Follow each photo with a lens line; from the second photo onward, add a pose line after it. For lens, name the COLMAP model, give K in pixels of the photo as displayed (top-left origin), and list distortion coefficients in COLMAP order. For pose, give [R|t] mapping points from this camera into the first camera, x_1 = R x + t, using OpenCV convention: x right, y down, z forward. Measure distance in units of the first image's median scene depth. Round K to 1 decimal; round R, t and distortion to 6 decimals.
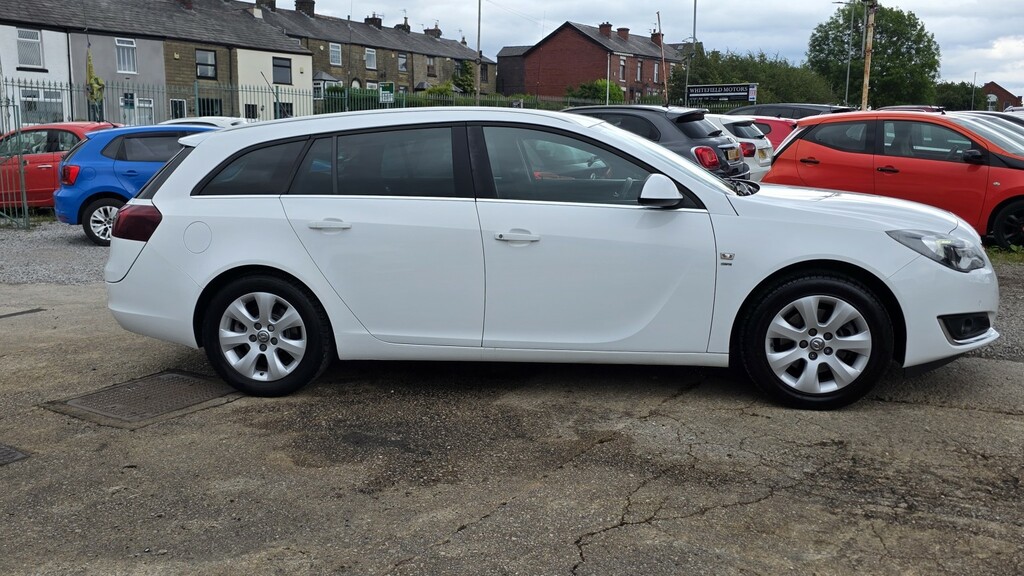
lens RADIAL K [[854.3, 0, 512.0], [0, 854.3, 288.0], [0, 0, 1]] dist [0.075609, -0.093171]
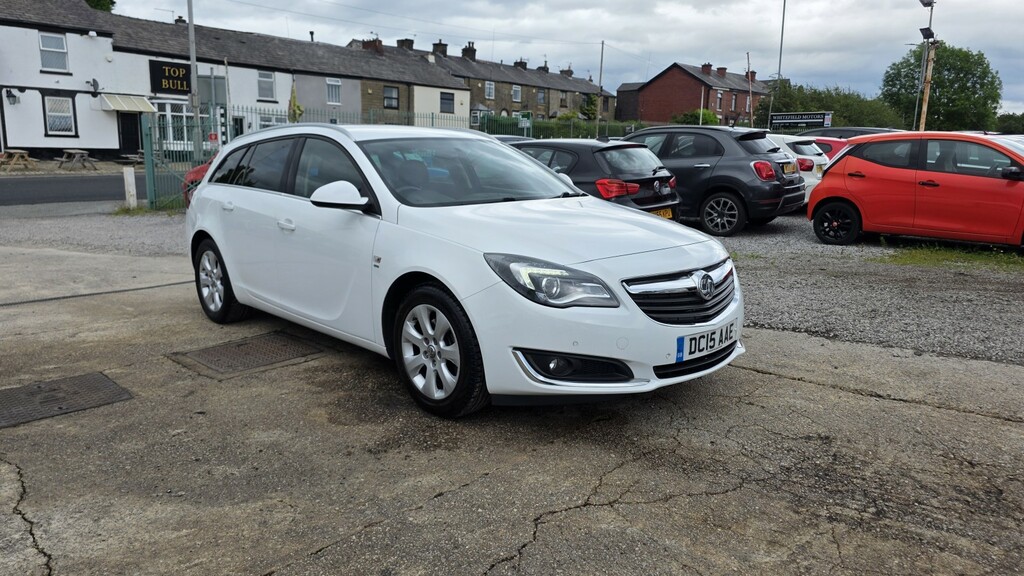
lens RADIAL K [[666.9, 0, 512.0], [0, 666.9, 288.0], [0, 0, 1]] dist [0.054056, -0.052982]
pose [[0.987014, 0.042840, -0.154817, 0.129446], [-0.039268, 0.998889, 0.026061, -0.009754], [0.155762, -0.019643, 0.987599, 0.141912]]
